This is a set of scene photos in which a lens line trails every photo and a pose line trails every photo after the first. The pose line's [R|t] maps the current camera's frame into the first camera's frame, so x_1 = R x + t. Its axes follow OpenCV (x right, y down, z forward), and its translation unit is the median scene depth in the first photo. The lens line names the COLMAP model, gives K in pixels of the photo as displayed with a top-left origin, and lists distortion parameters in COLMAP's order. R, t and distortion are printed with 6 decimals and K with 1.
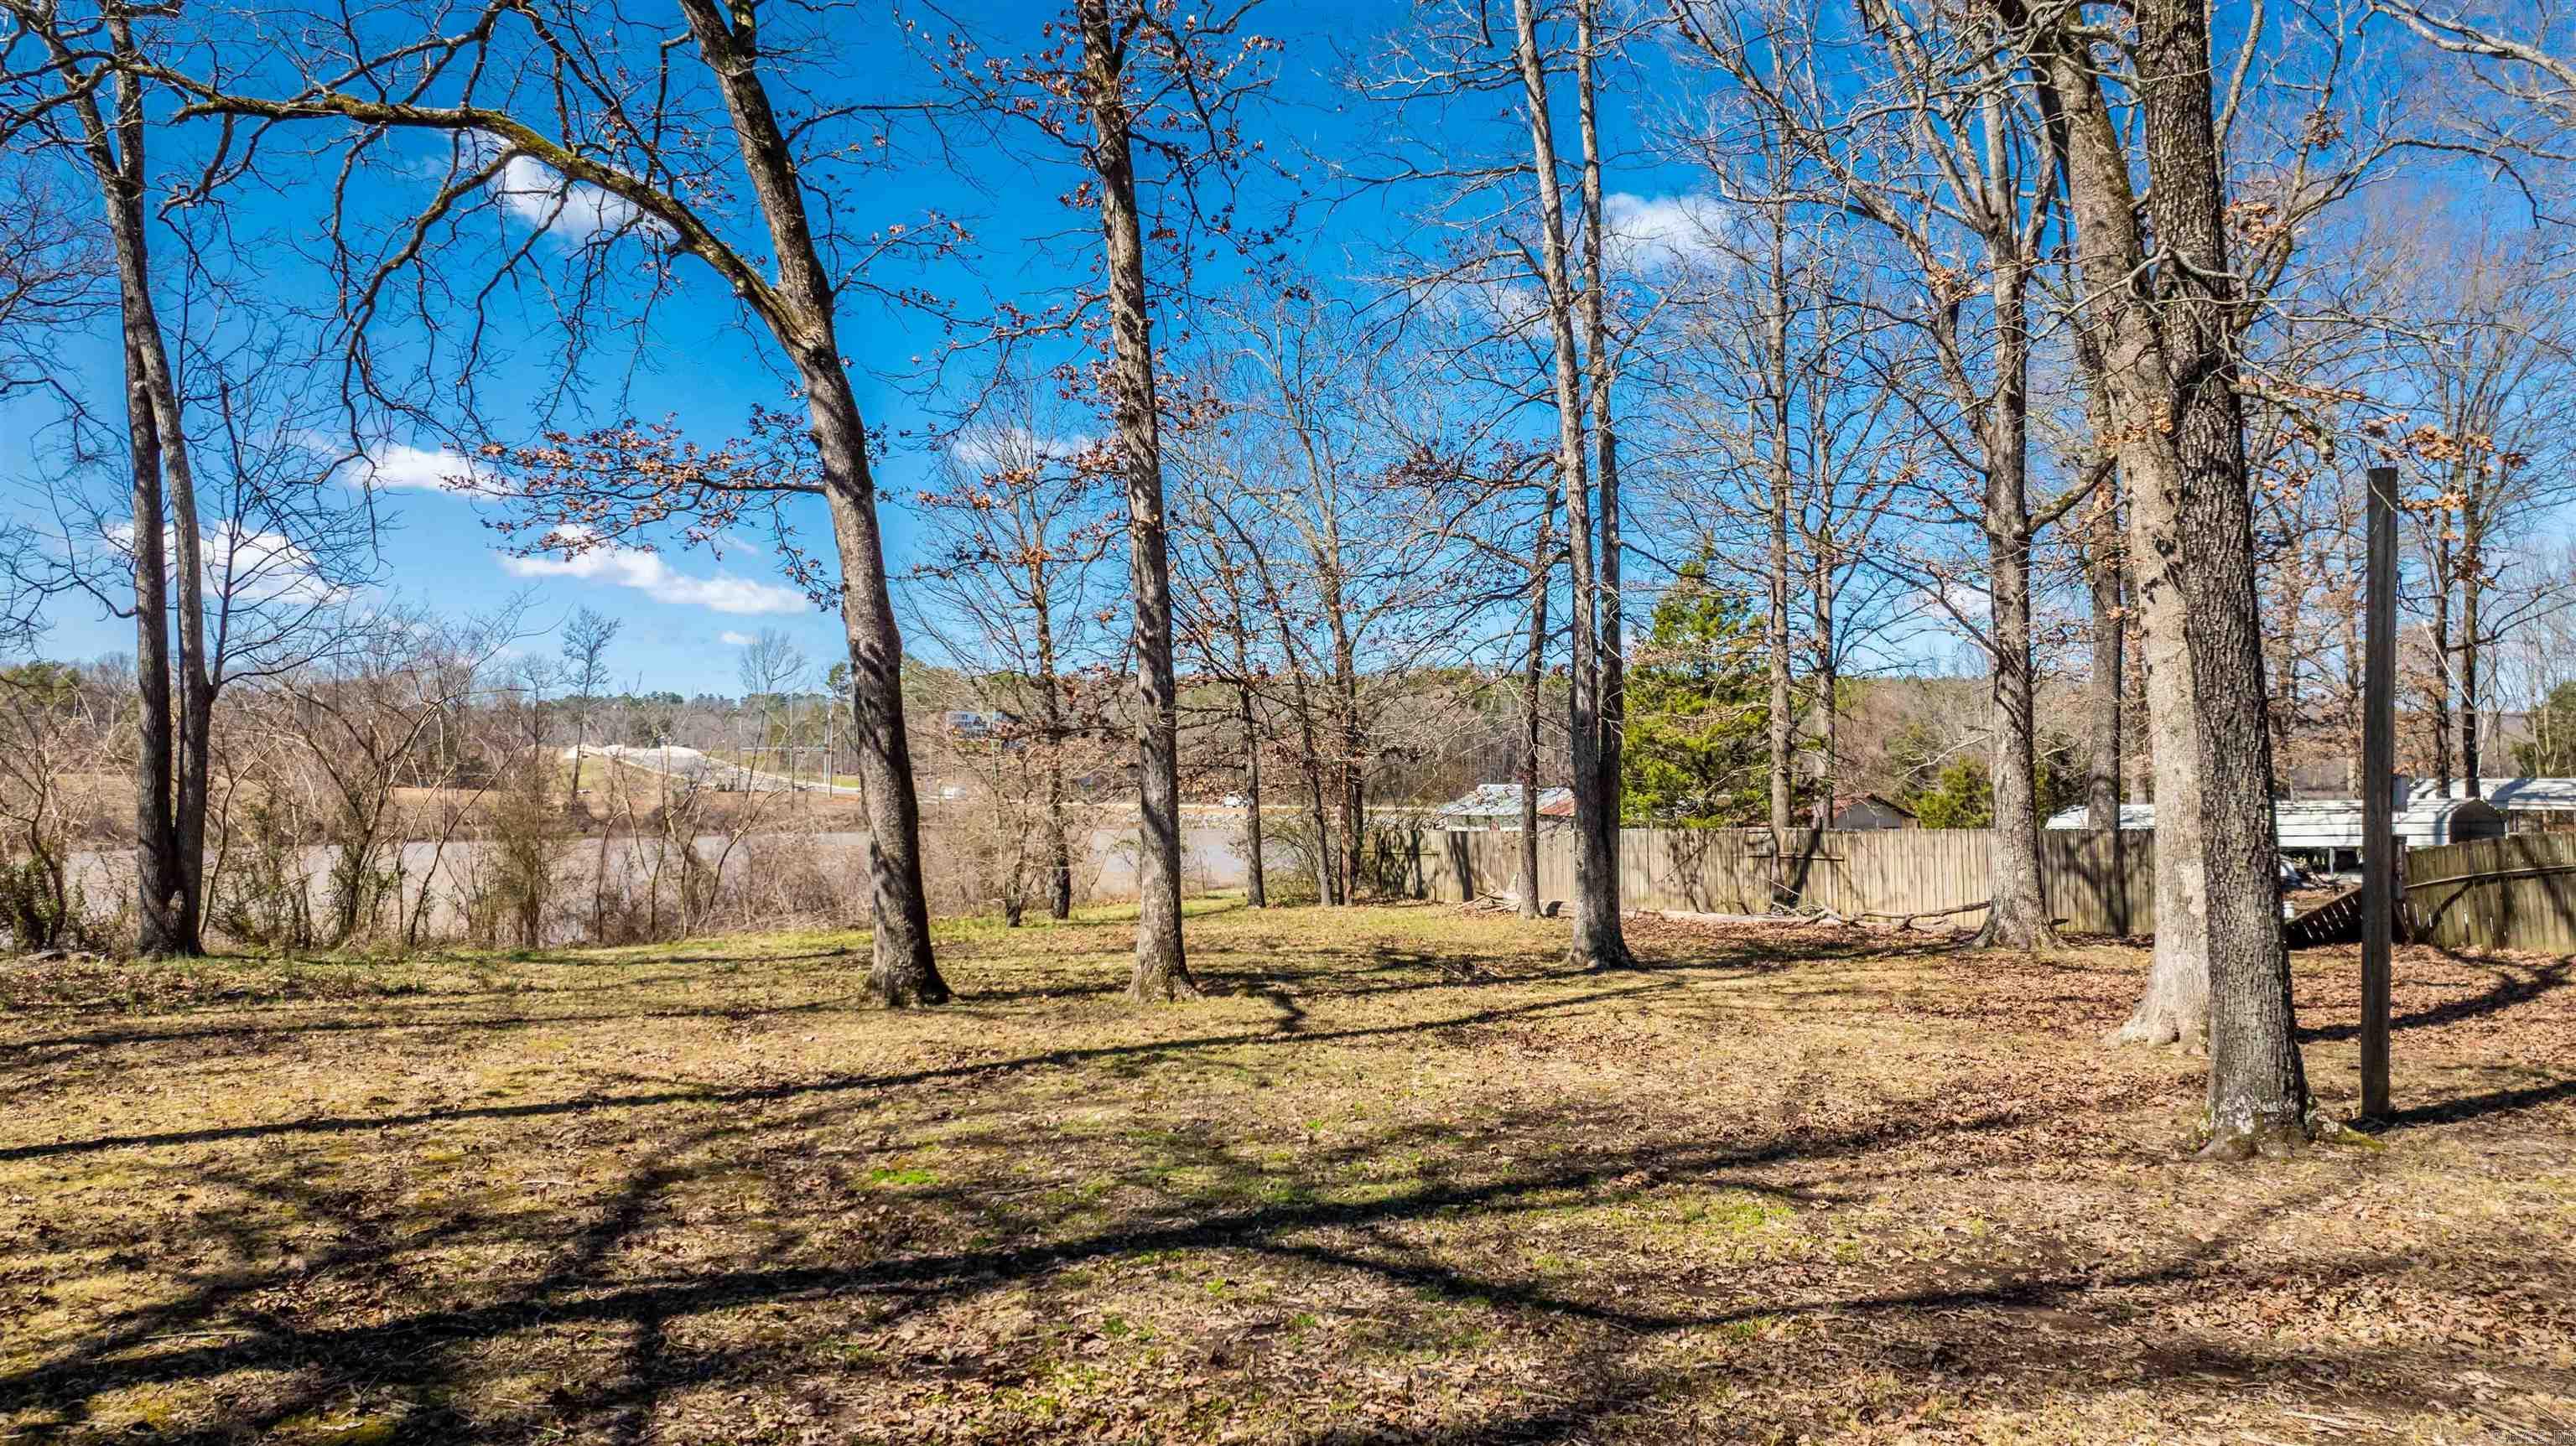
lens RADIAL K [[1789.0, 0, 1157.3], [0, 1789.0, 723.9], [0, 0, 1]] dist [-0.035134, -0.052386]
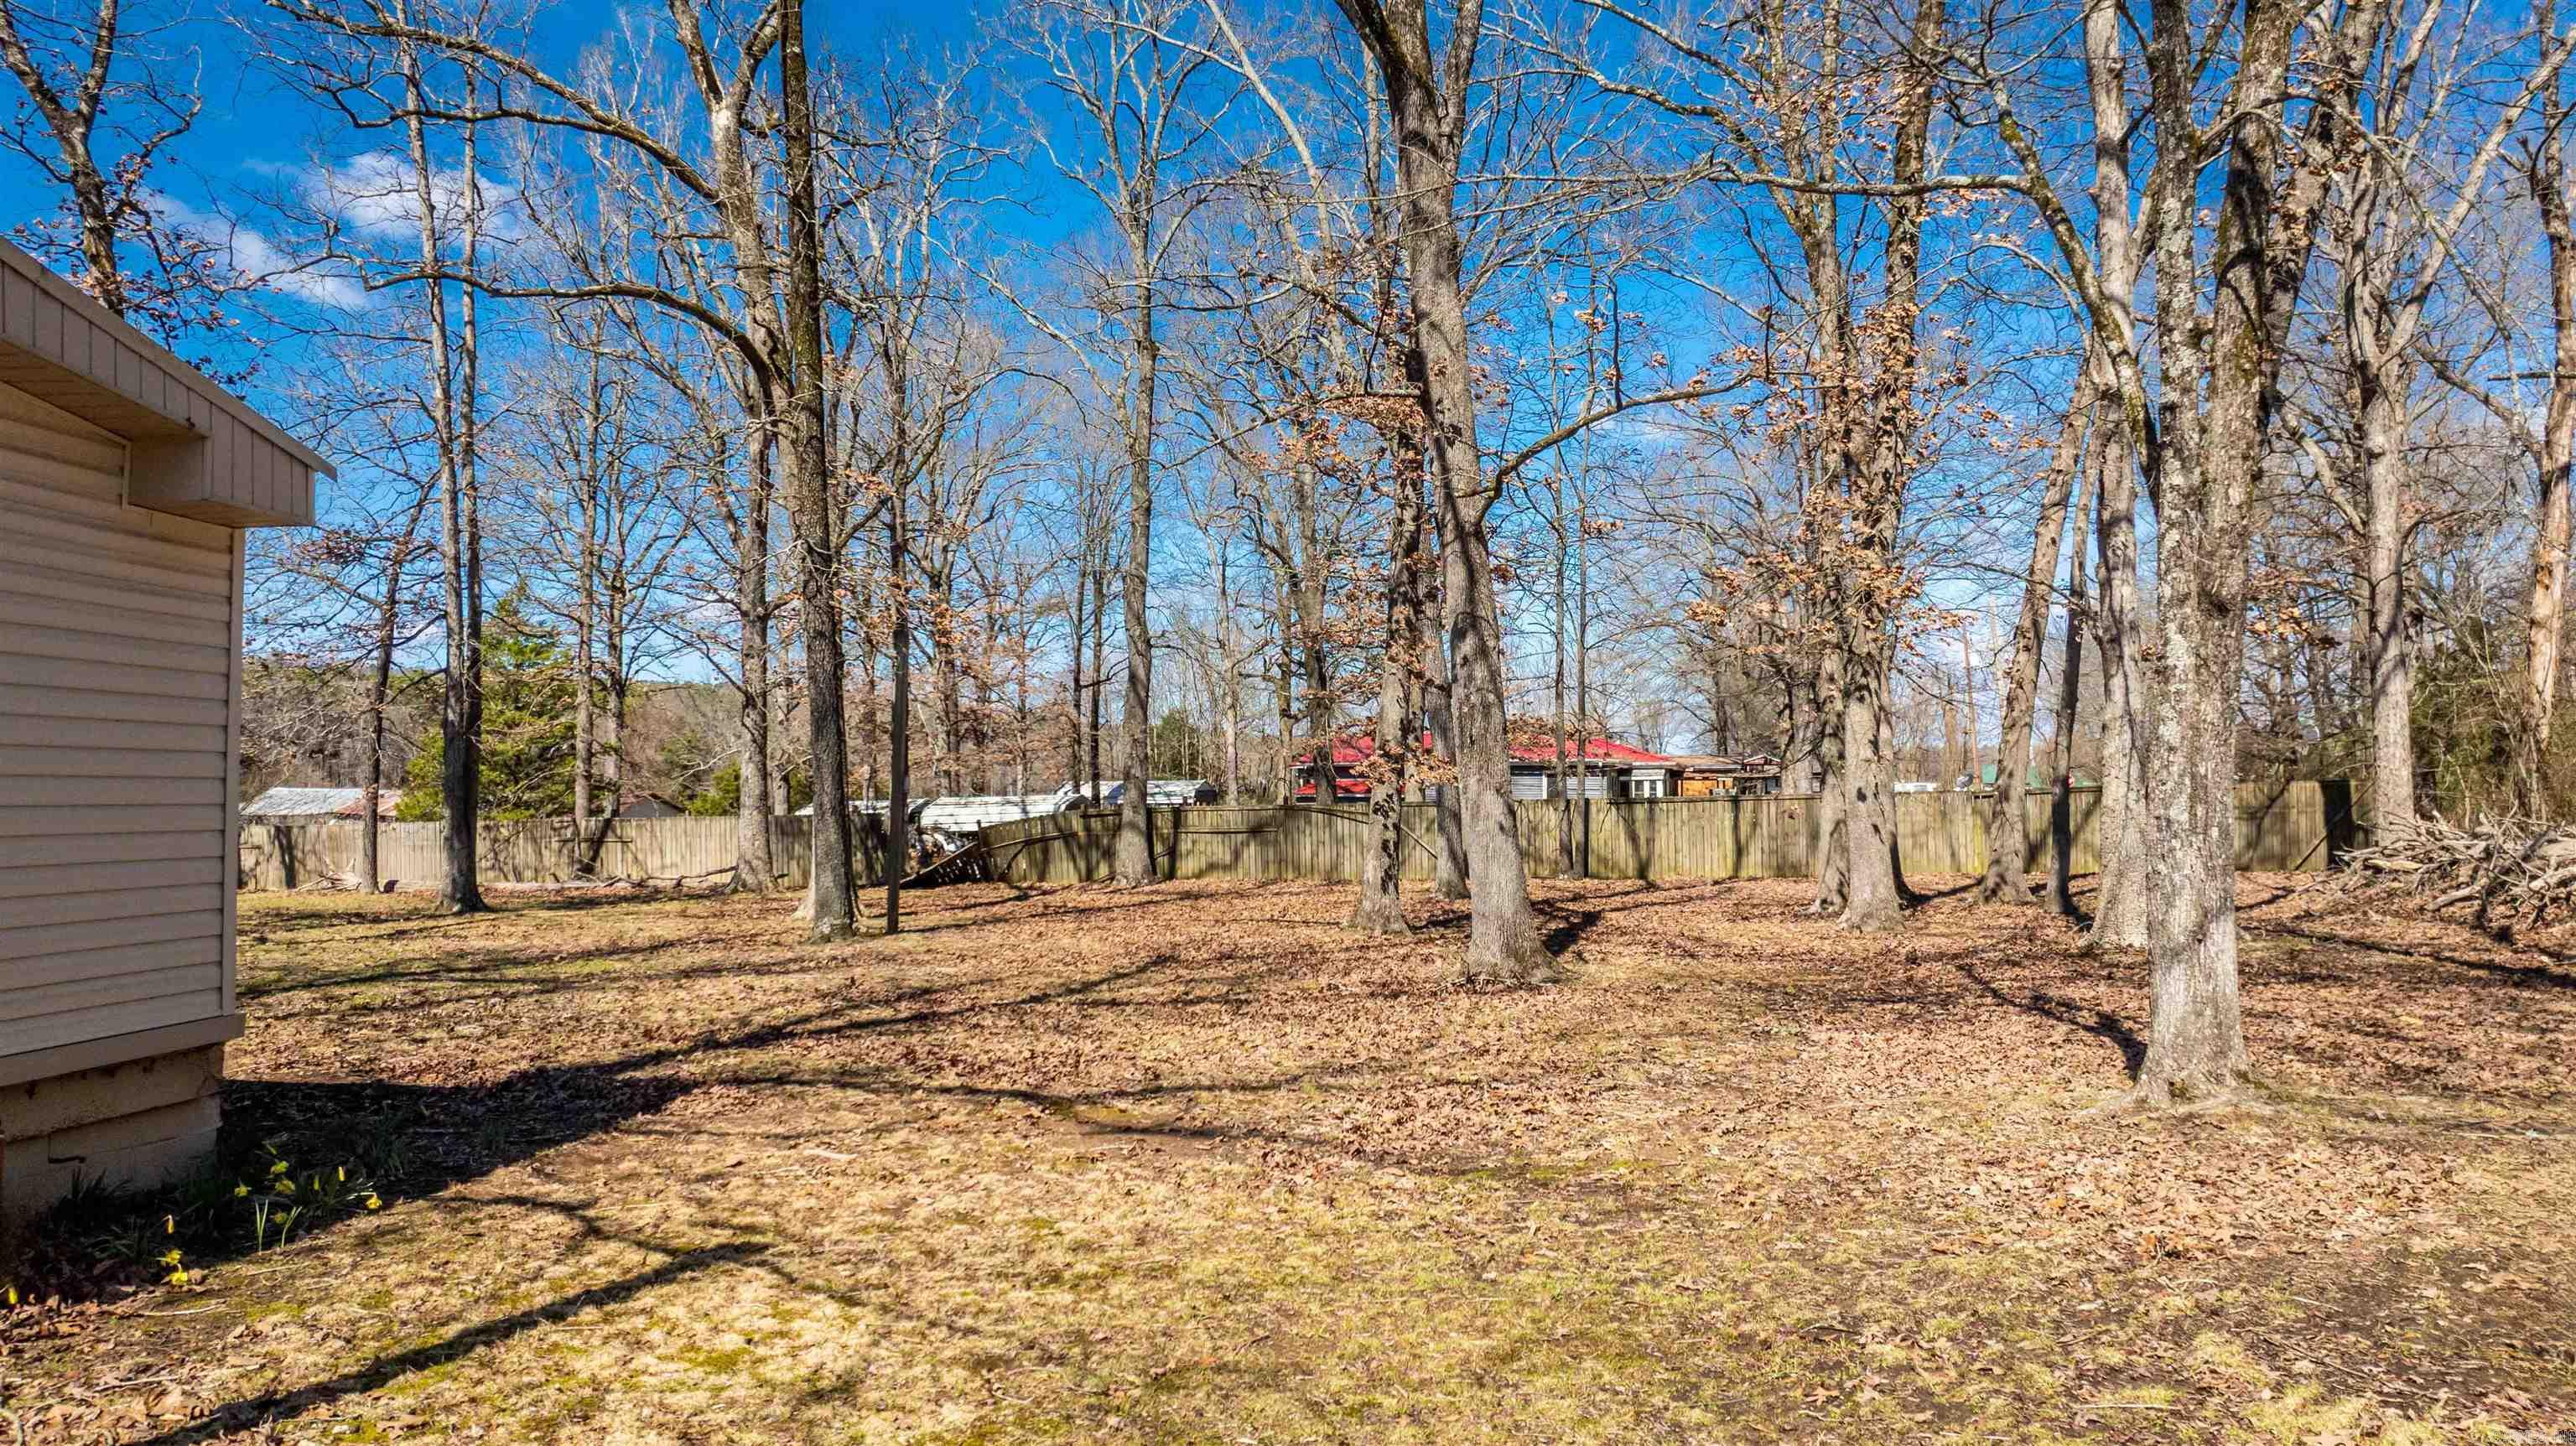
lens RADIAL K [[1804.4, 0, 1293.2], [0, 1804.4, 738.9], [0, 0, 1]] dist [0.006534, 0.002295]
pose [[0.747700, 0.016321, 0.663837, -0.138819], [-0.021842, 0.999761, 0.000022, -0.009703], [-0.663678, -0.014516, 0.747878, -0.328882]]
